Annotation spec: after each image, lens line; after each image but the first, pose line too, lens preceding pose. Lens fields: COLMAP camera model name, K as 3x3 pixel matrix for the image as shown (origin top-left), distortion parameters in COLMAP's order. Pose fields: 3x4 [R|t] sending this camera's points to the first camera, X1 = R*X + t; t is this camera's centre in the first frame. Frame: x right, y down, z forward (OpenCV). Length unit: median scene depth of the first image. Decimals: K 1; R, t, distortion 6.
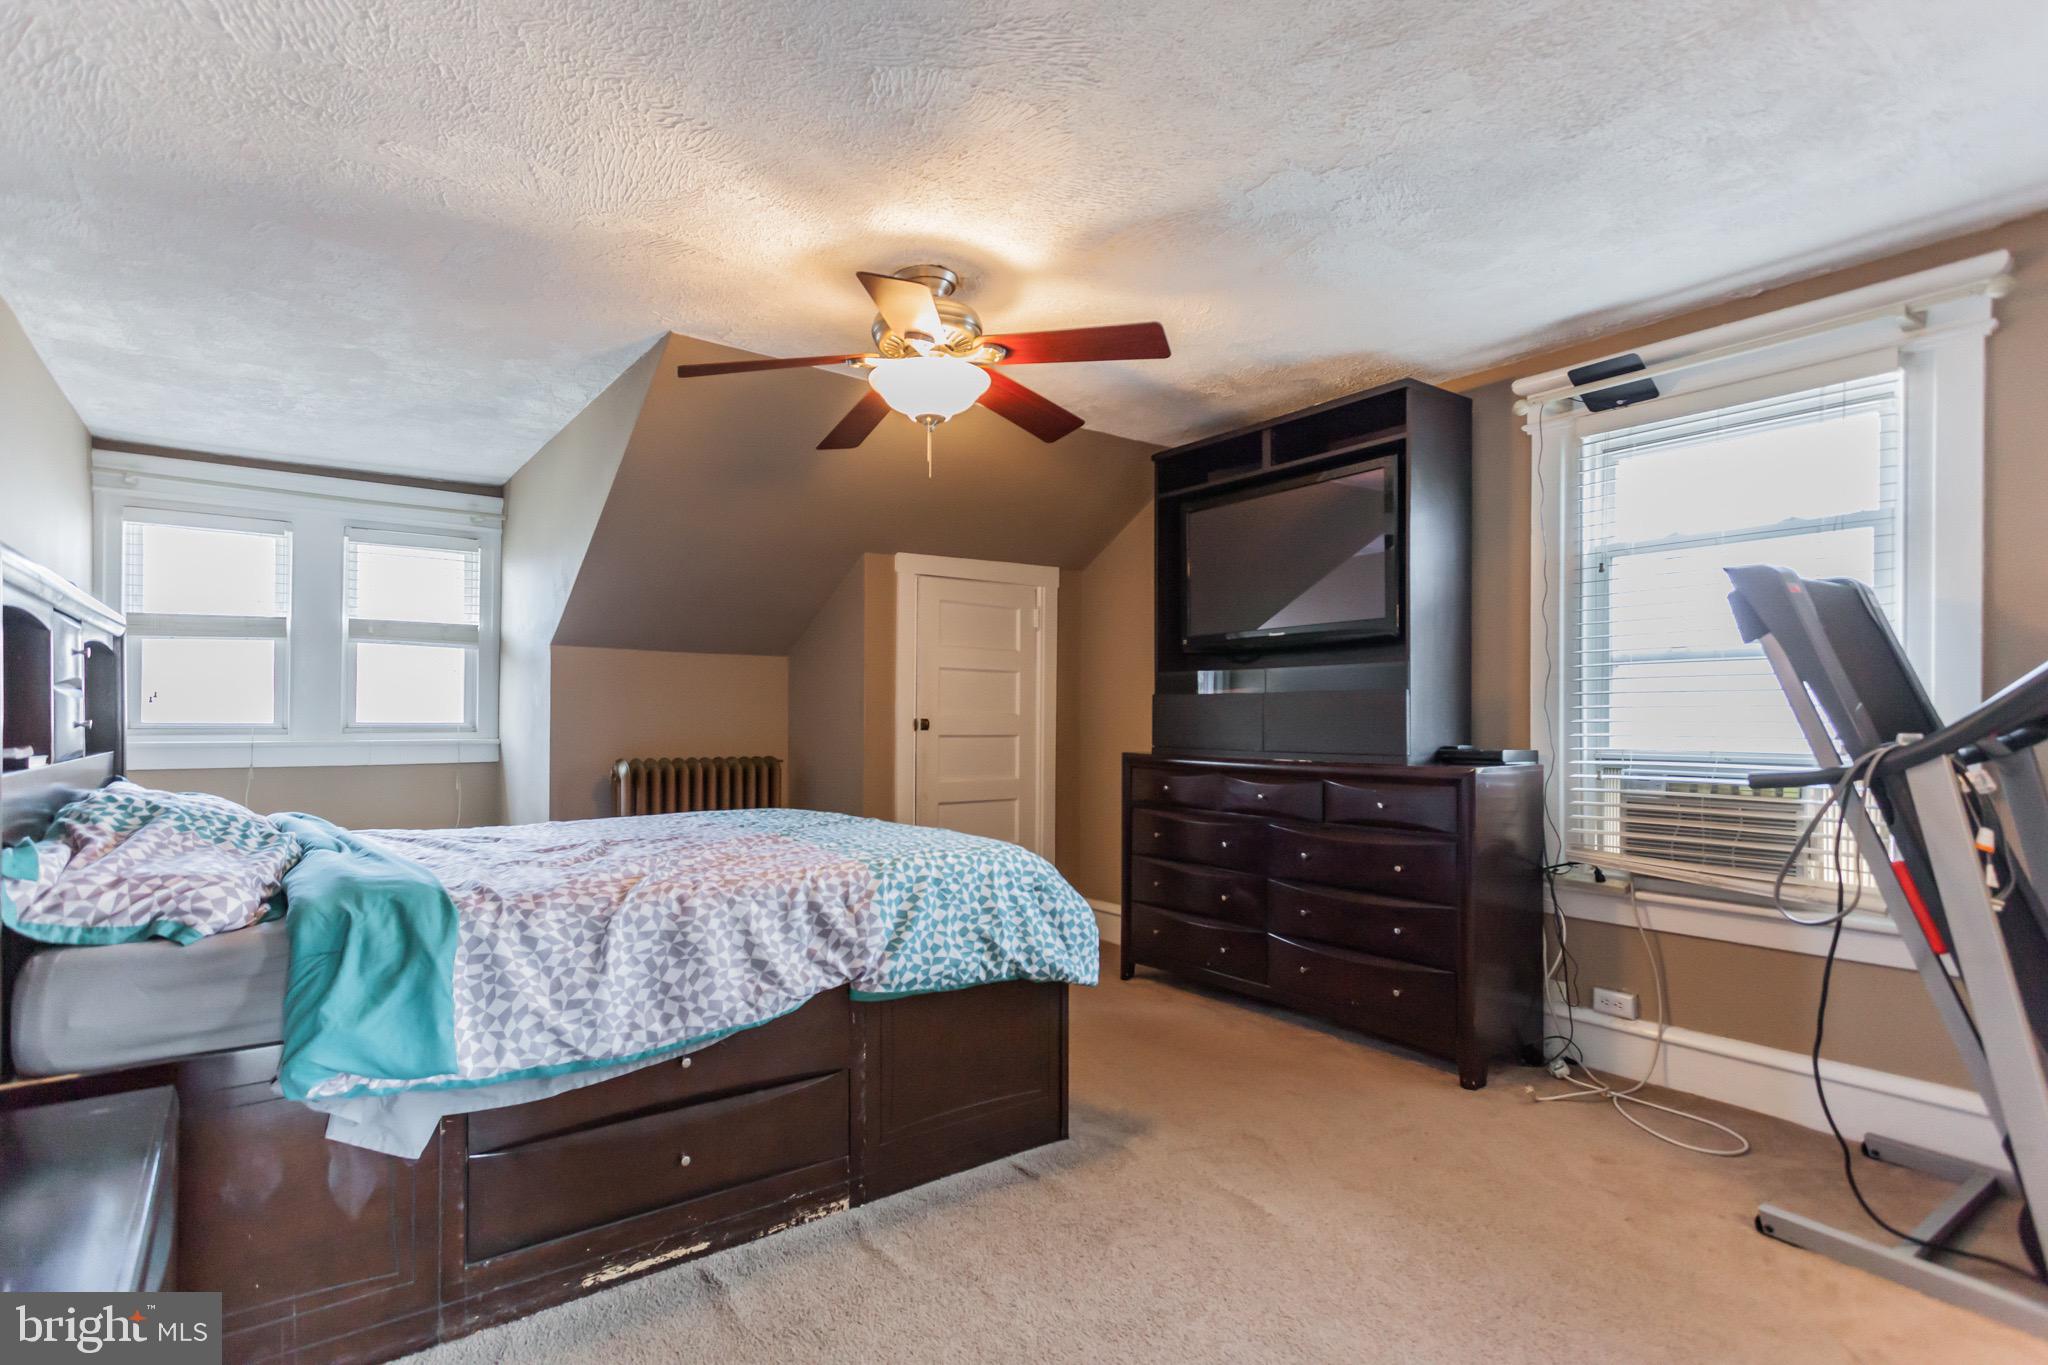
lens RADIAL K [[983.3, 0, 1026.0], [0, 983.3, 696.8], [0, 0, 1]] dist [0.014194, 0.001175]
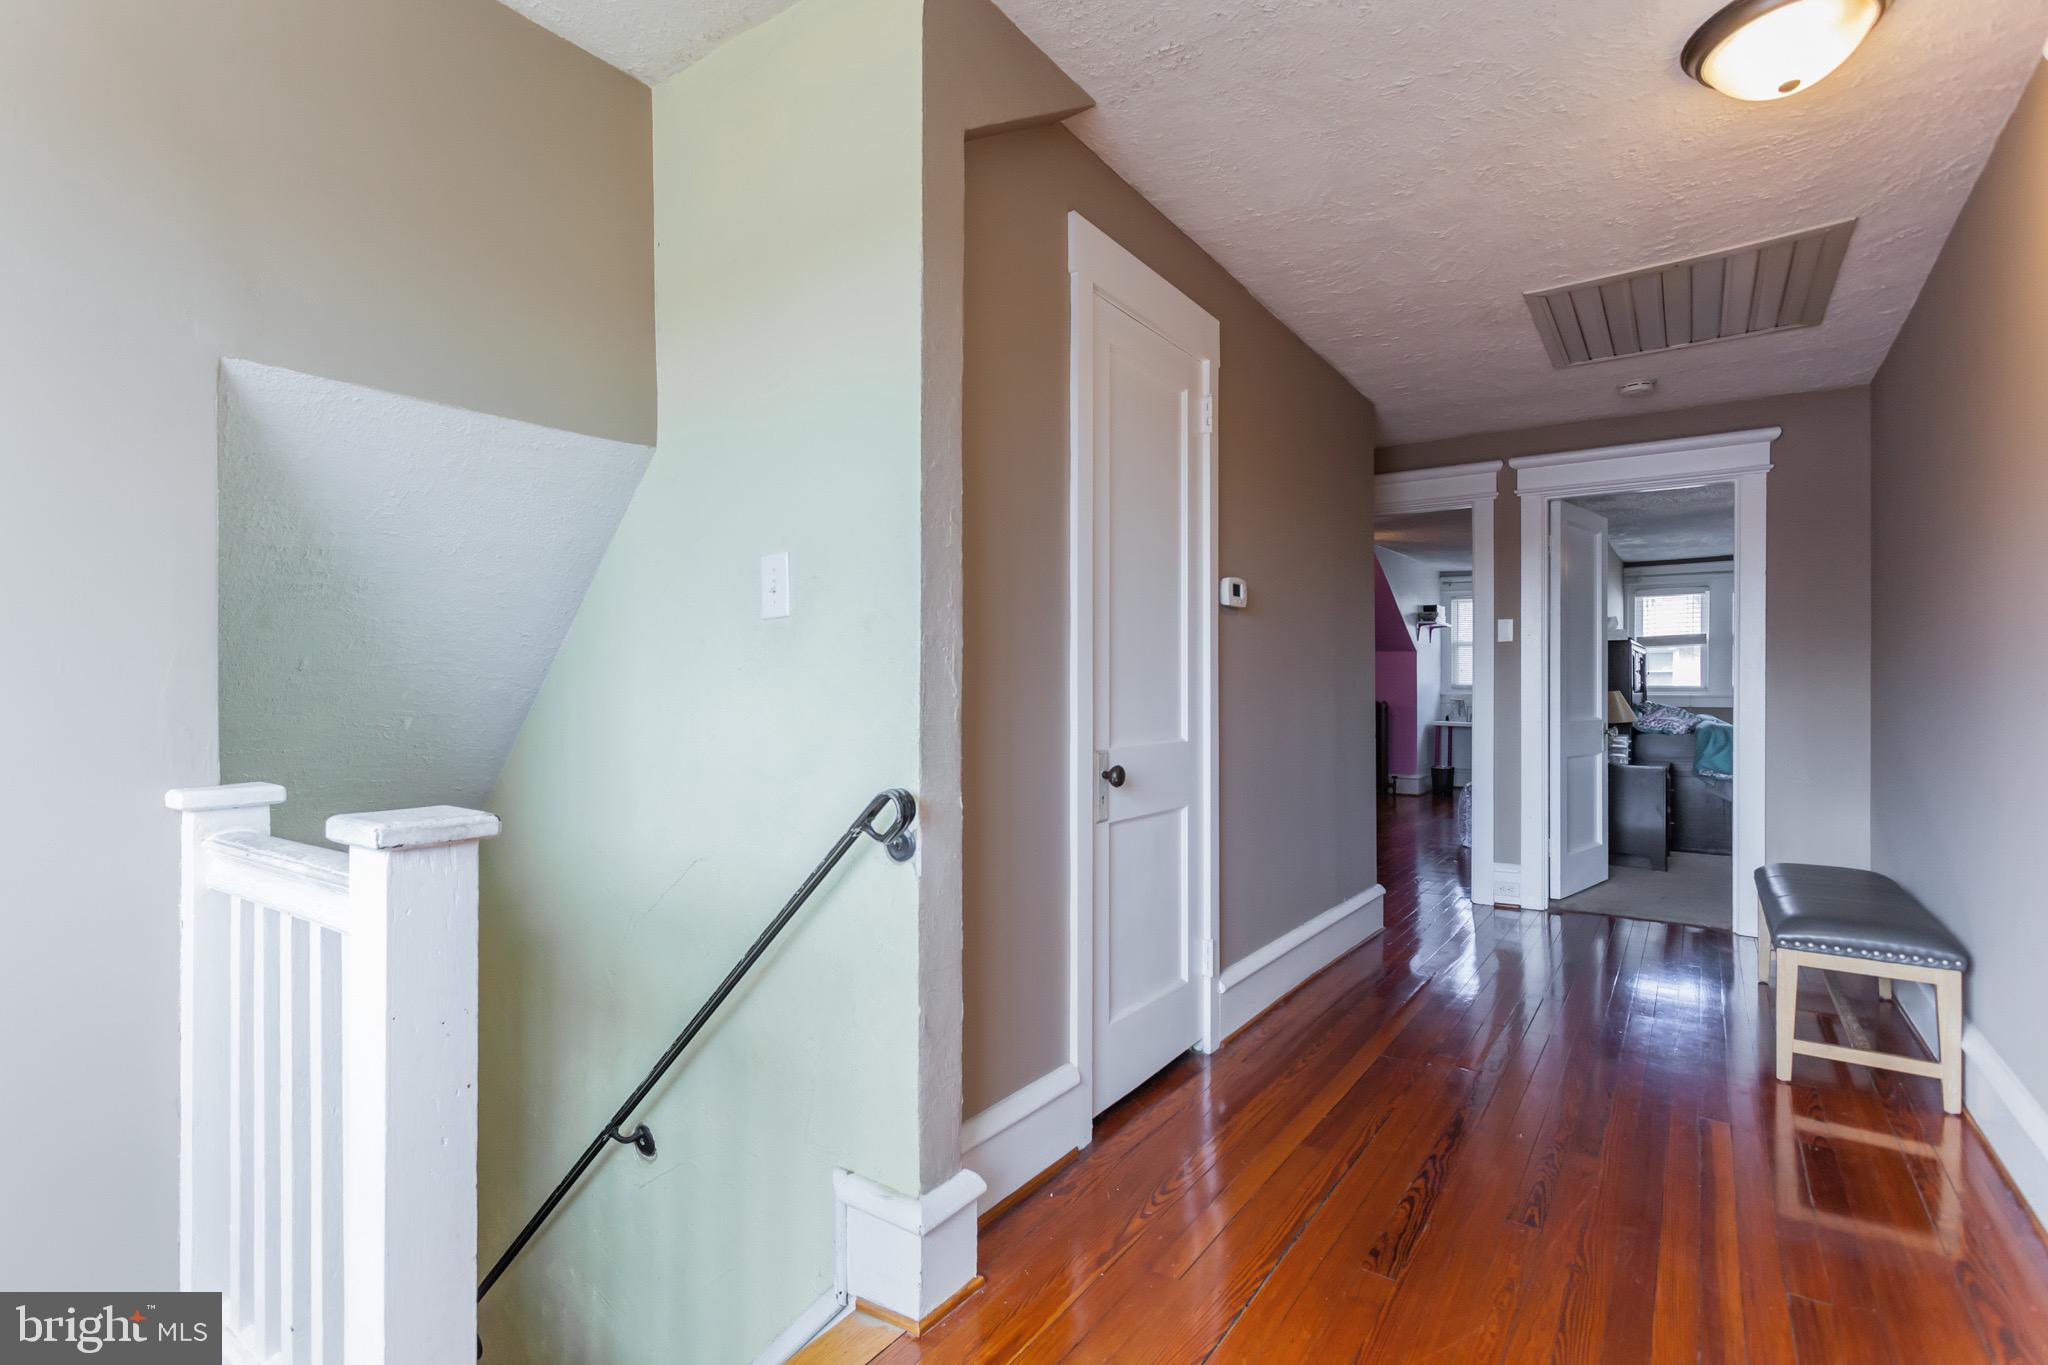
lens RADIAL K [[983.3, 0, 1026.2], [0, 983.3, 683.1], [0, 0, 1]] dist [0.014194, 0.001175]
pose [[0.307262, -0.000601, -0.951625, 1.913883], [0.009598, 0.999951, 0.002467, 0.004257], [0.951577, -0.009892, 0.307252, -2.398686]]
